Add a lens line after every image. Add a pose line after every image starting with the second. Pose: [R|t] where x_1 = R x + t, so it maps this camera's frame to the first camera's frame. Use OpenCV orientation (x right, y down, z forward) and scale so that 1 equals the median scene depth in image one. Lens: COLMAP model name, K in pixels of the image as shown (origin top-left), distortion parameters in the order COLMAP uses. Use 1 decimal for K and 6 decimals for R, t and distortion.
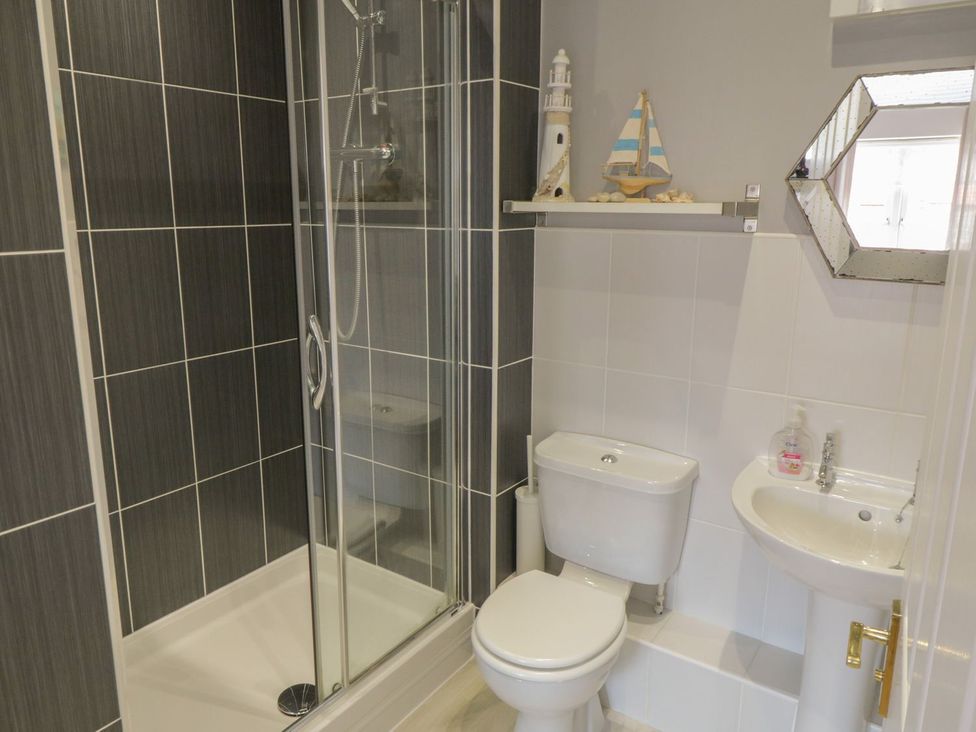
lens RADIAL K [[694.1, 0, 491.3], [0, 694.1, 369.6], [0, 0, 1]] dist [0.003868, -0.001699]
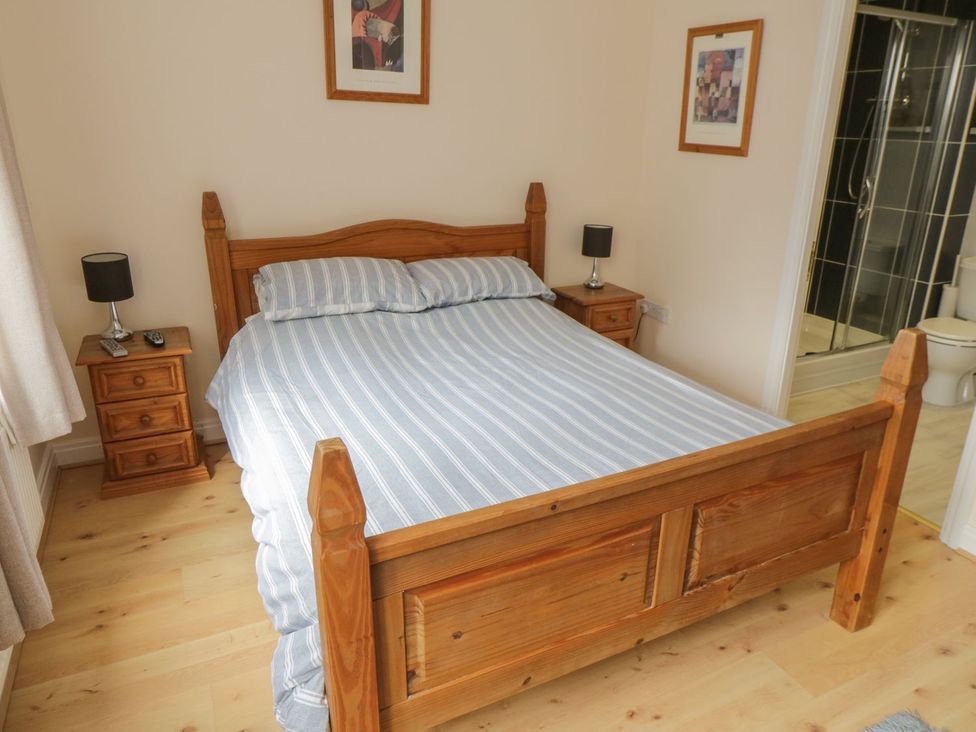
lens RADIAL K [[694.1, 0, 491.3], [0, 694.1, 369.6], [0, 0, 1]] dist [0.003868, -0.001699]
pose [[0.865789, 0.173759, -0.469273, -0.107126], [-0.117898, 0.982209, 0.146167, 0.278800], [0.486322, -0.071223, 0.870872, -1.314099]]
